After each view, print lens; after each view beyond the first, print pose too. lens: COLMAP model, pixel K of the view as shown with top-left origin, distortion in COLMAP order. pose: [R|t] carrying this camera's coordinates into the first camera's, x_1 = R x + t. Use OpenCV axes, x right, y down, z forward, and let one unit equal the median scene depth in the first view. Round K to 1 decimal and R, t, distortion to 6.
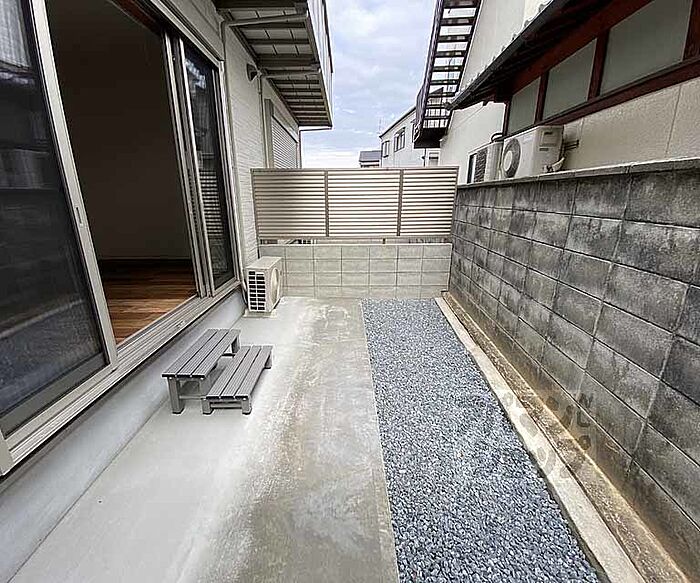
lens RADIAL K [[315.7, 0, 343.5], [0, 315.7, 291.3], [0, 0, 1]] dist [-0.002980, -0.000756]
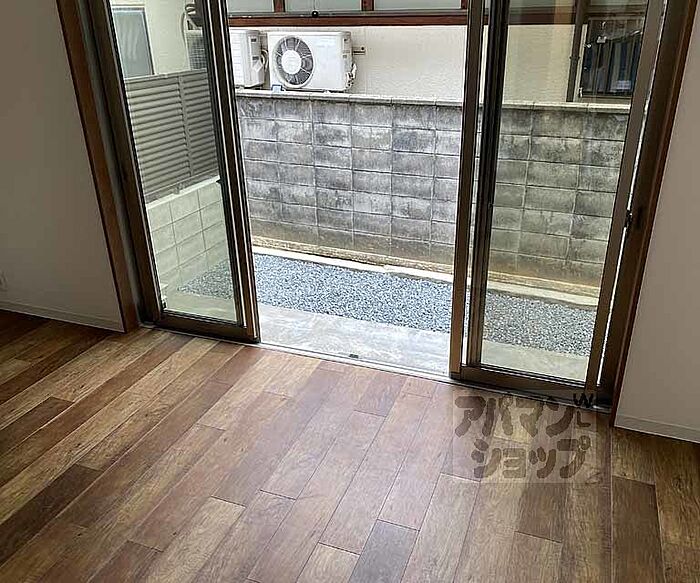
lens RADIAL K [[592.3, 0, 356.5], [0, 592.3, 295.2], [0, 0, 1]] dist [0.026356, 0.000765]
pose [[0.349384, -0.393814, 0.850201, -1.114315], [0.282642, 0.909413, 0.305091, -0.305160], [-0.893333, 0.133709, 0.429043, 0.254909]]
